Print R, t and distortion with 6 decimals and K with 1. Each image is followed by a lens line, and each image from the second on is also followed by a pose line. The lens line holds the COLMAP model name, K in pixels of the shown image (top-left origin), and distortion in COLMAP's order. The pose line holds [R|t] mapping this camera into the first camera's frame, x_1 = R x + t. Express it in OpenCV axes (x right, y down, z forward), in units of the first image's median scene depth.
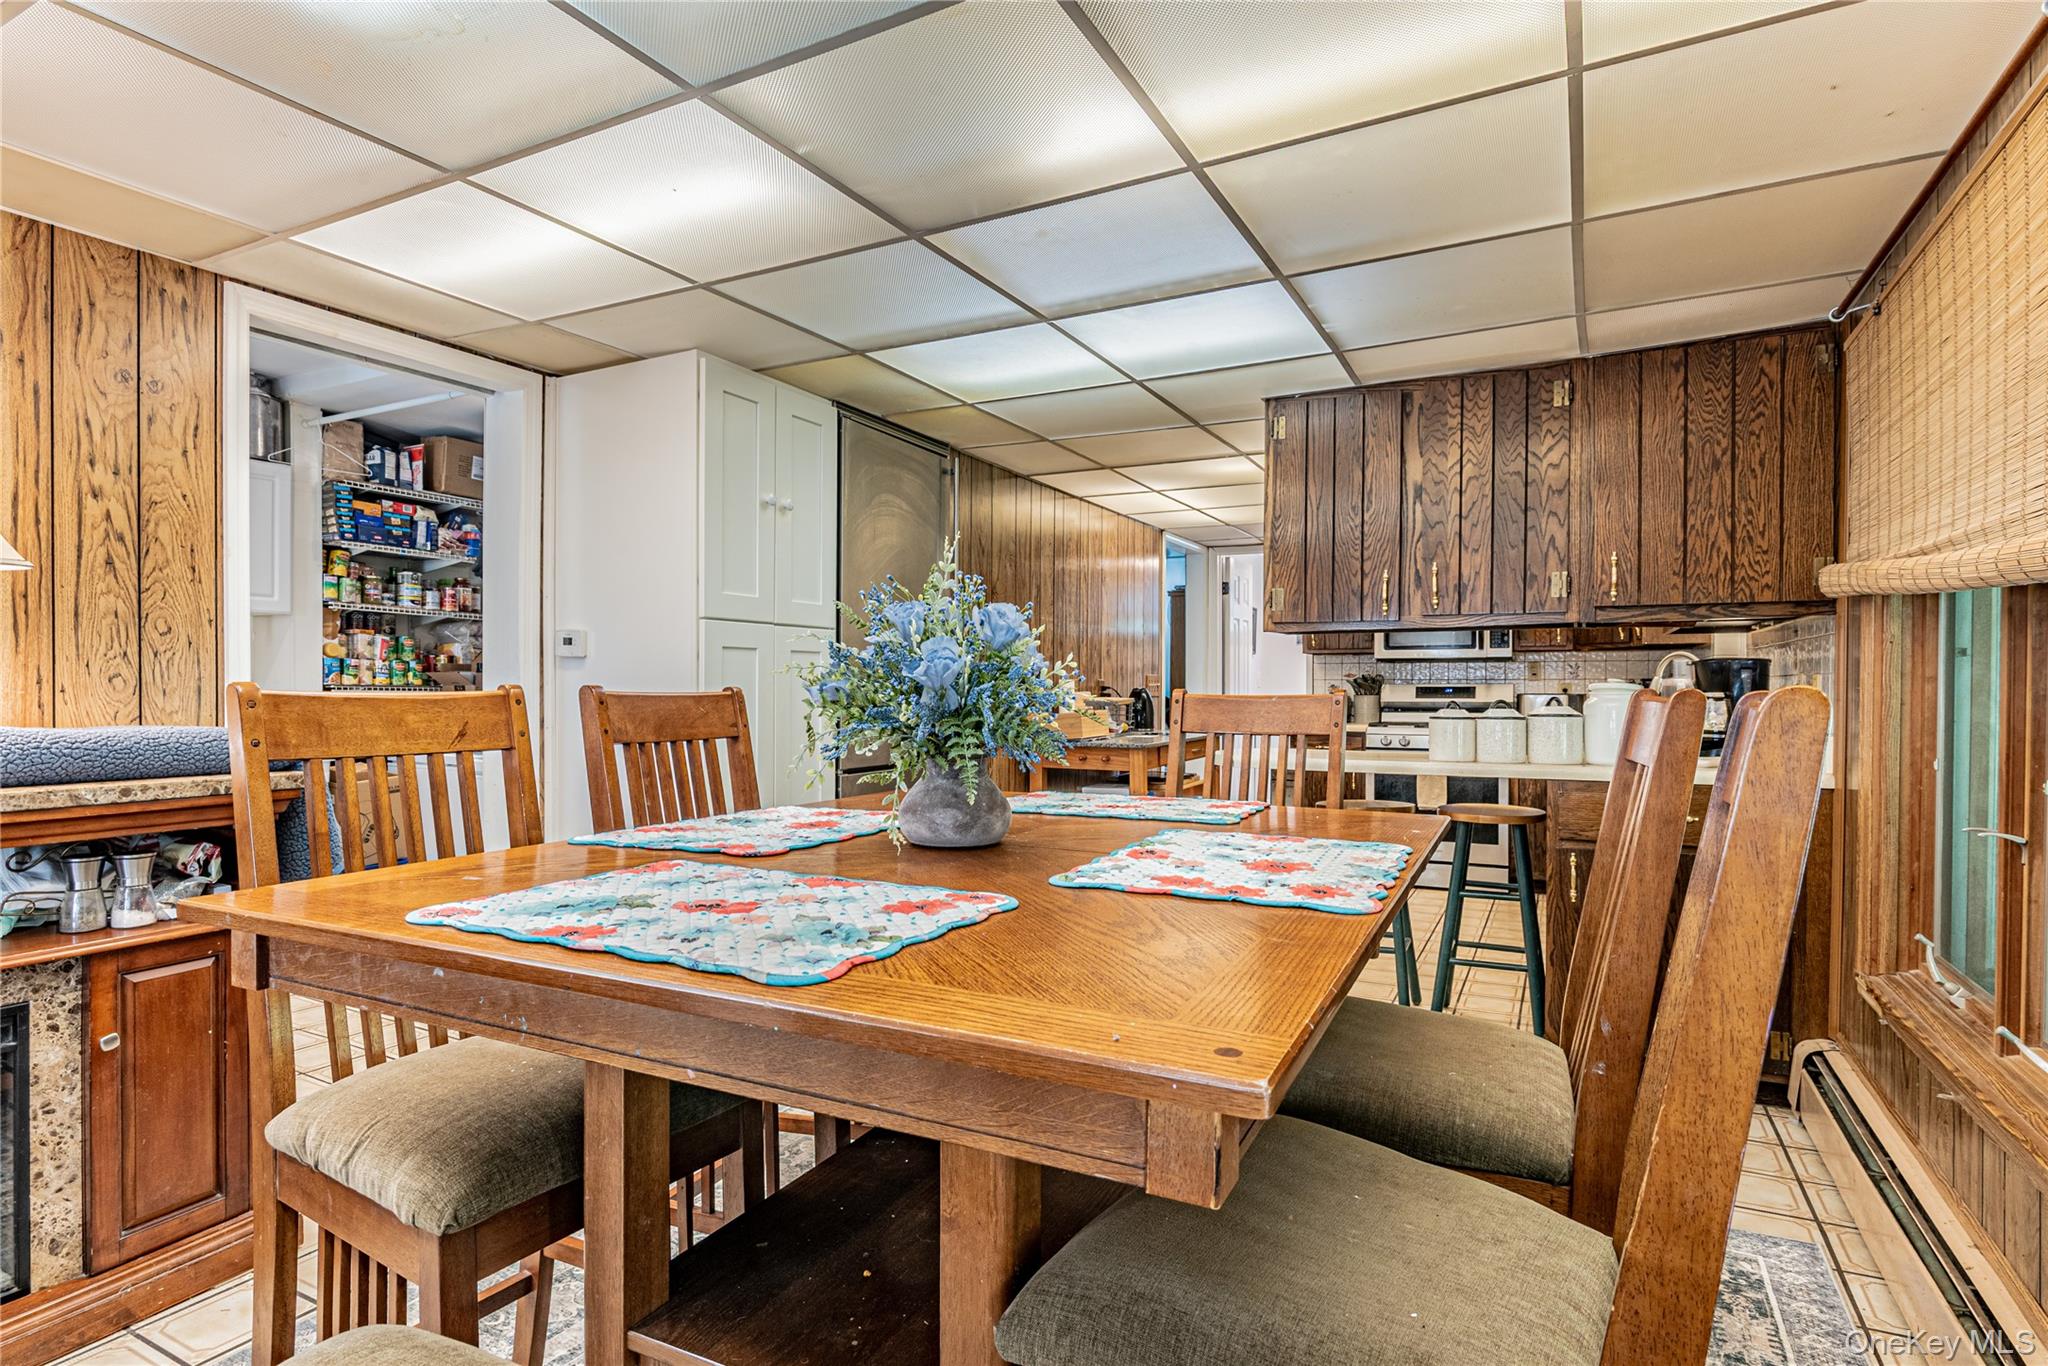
lens RADIAL K [[1061.5, 0, 1015.0], [0, 1061.5, 683.8], [0, 0, 1]] dist [-0.006161, -0.000830]
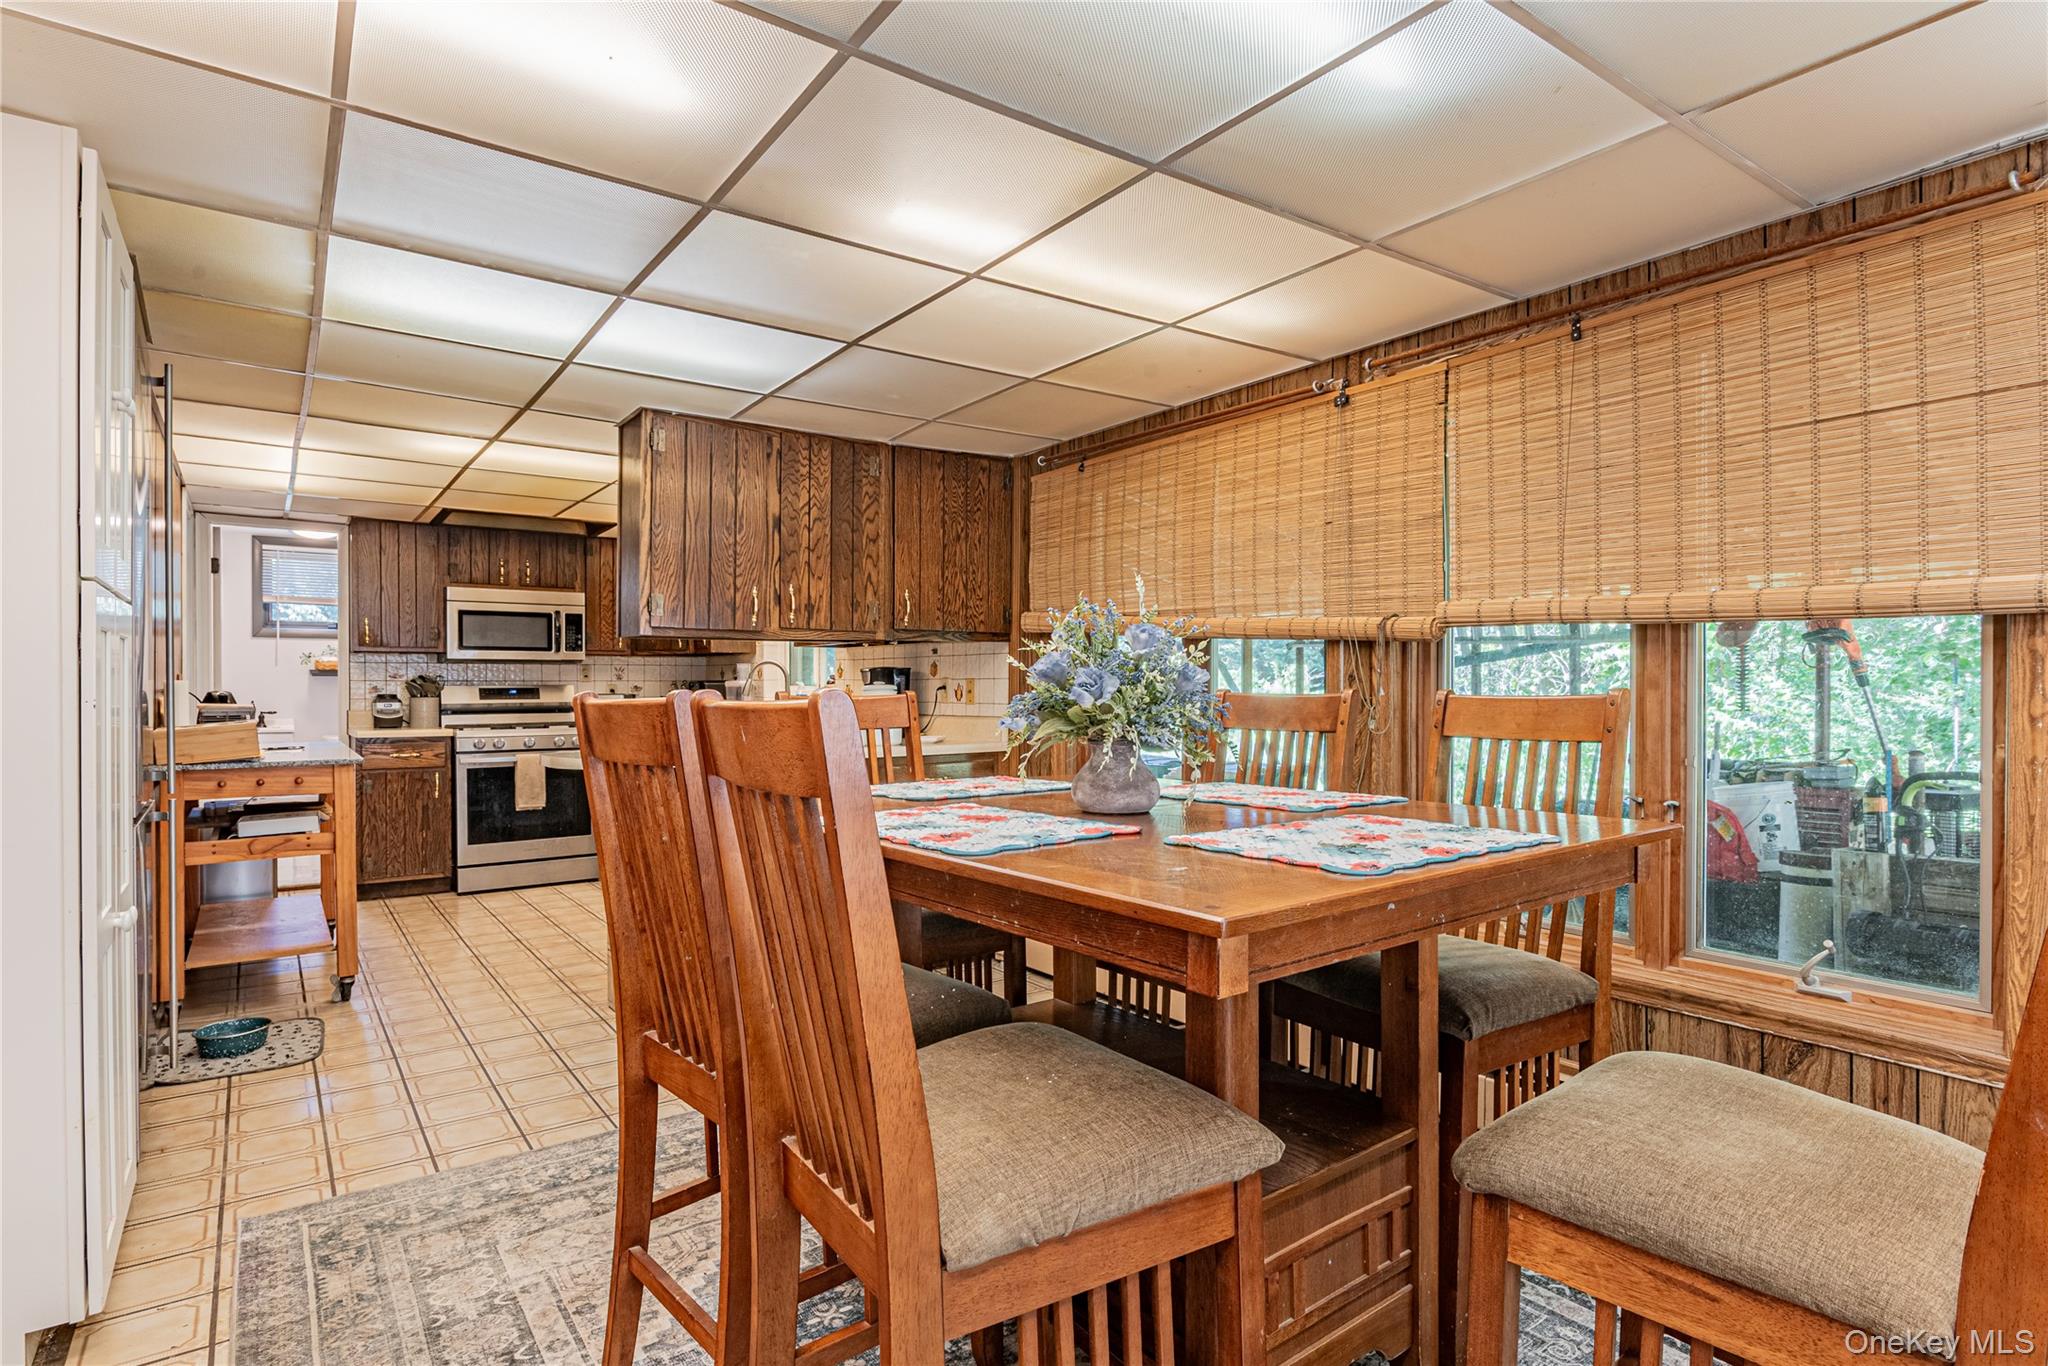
lens RADIAL K [[1061.5, 0, 1025.8], [0, 1061.5, 688.5], [0, 0, 1]] dist [-0.006161, -0.000830]
pose [[0.432317, -0.003765, 0.901714, -0.574809], [0.000157, 0.999992, 0.004100, -0.001736], [-0.901722, -0.001631, 0.432314, 0.244322]]
